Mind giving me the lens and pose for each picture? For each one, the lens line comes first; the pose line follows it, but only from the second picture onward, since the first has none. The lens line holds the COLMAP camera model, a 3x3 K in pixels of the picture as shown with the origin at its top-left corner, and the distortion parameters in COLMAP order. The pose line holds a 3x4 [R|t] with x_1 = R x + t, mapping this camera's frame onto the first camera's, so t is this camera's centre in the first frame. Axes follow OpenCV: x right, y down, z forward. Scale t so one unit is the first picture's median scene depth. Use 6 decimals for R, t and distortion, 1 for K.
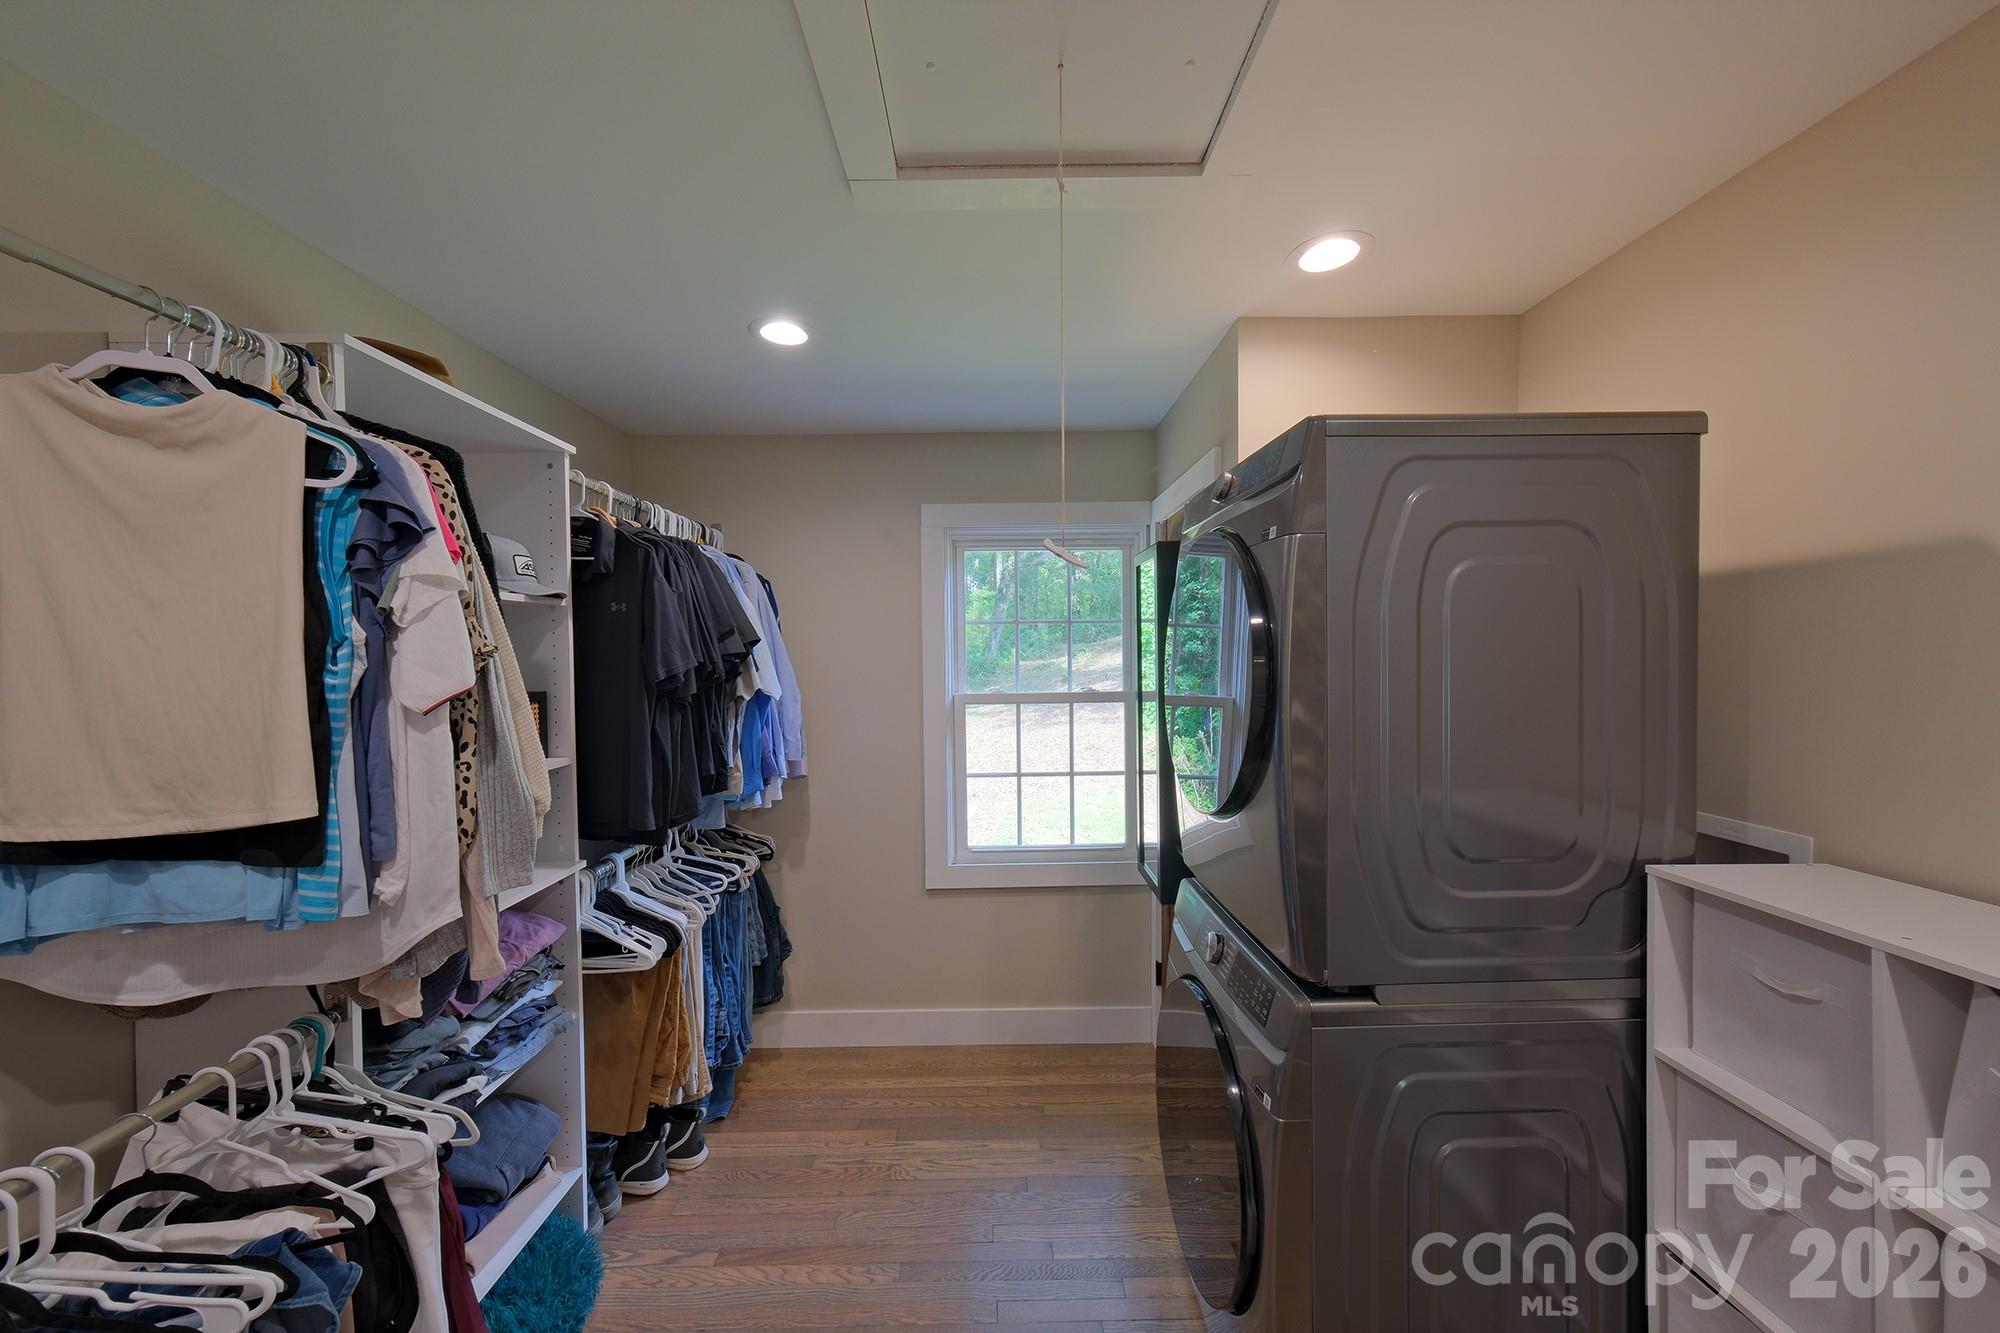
lens RADIAL K [[715.0, 0, 997.1], [0, 715.0, 670.7], [0, 0, 1]] dist [-0.010467, 0.007395]
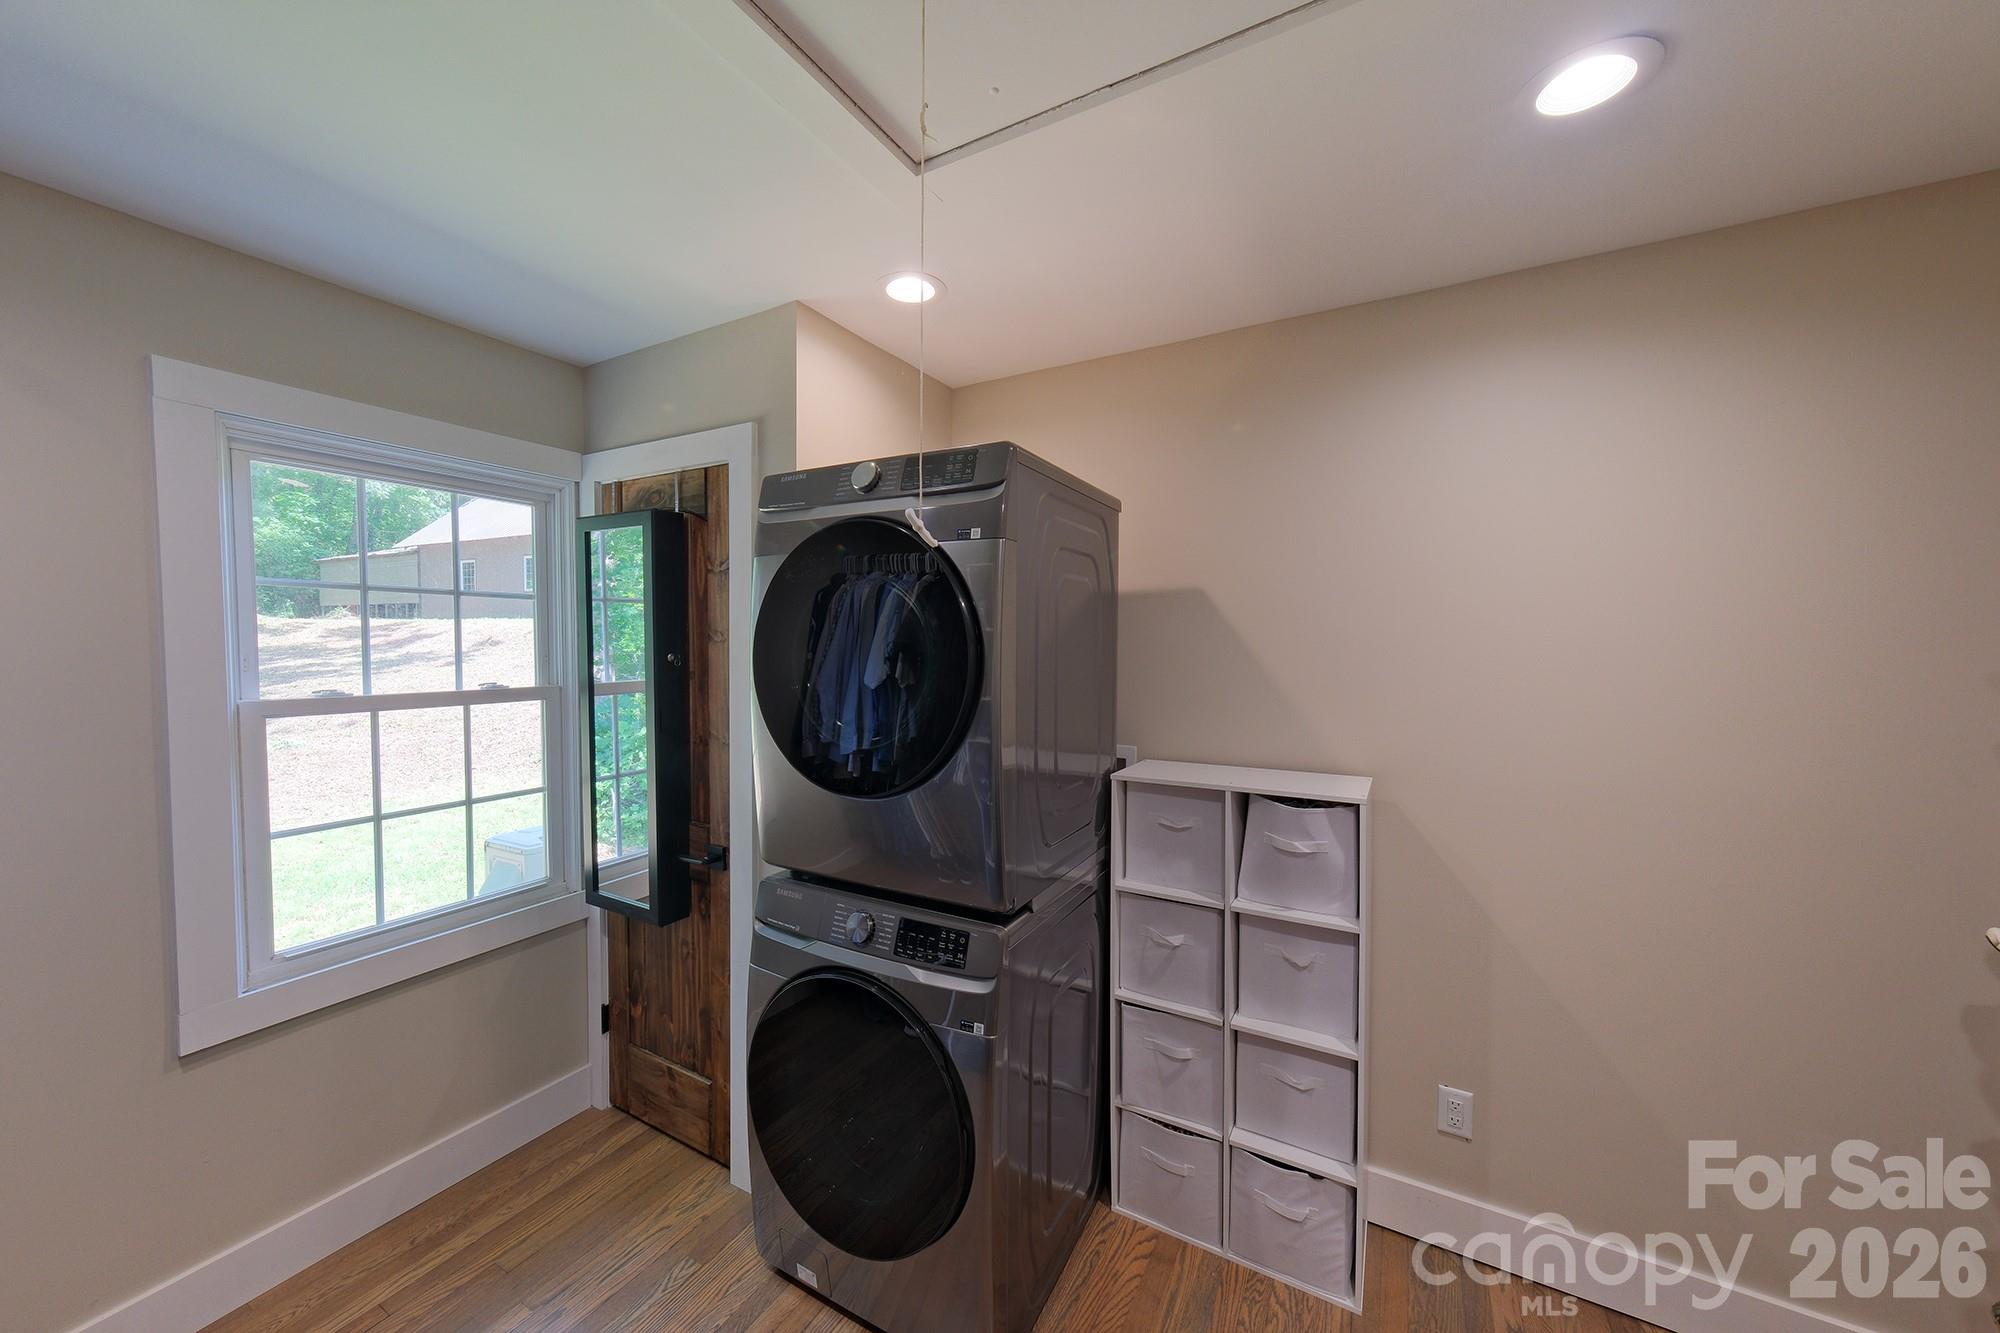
lens RADIAL K [[715.0, 0, 997.1], [0, 715.0, 670.7], [0, 0, 1]] dist [-0.010467, 0.007395]
pose [[0.498081, -0.020125, 0.866897, -0.268388], [0.008692, 0.999796, 0.018216, 0.001941], [-0.867087, -0.001538, 0.498155, 0.181786]]
